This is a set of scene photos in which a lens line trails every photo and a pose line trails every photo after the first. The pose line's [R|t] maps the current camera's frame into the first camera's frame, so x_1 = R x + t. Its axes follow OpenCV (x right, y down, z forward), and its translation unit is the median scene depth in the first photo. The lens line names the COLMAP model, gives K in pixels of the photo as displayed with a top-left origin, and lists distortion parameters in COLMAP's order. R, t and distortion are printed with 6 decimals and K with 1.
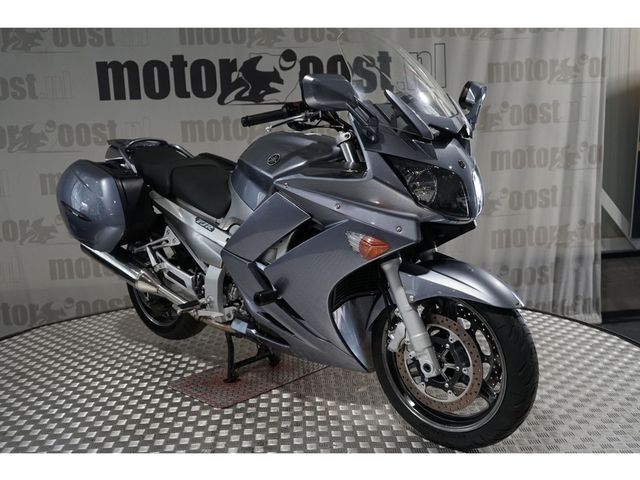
lens RADIAL K [[616.2, 0, 317.8], [0, 616.2, 240.2], [0, 0, 1]] dist [-0.003408, 0.000000]
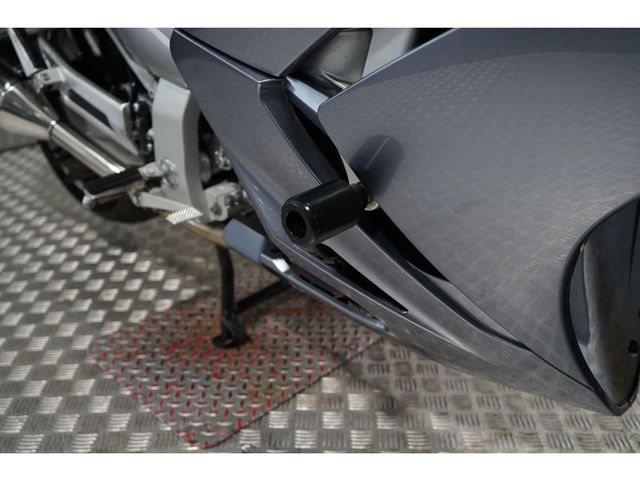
lens RADIAL K [[616.2, 0, 320.9], [0, 616.2, 243.3], [0, 0, 1]] dist [-0.003408, 0.000000]
pose [[0.999485, 0.022408, -0.022961, -0.066202], [-0.013811, 0.946478, 0.322474, 0.013604], [0.028958, -0.321991, 0.946300, 0.607842]]
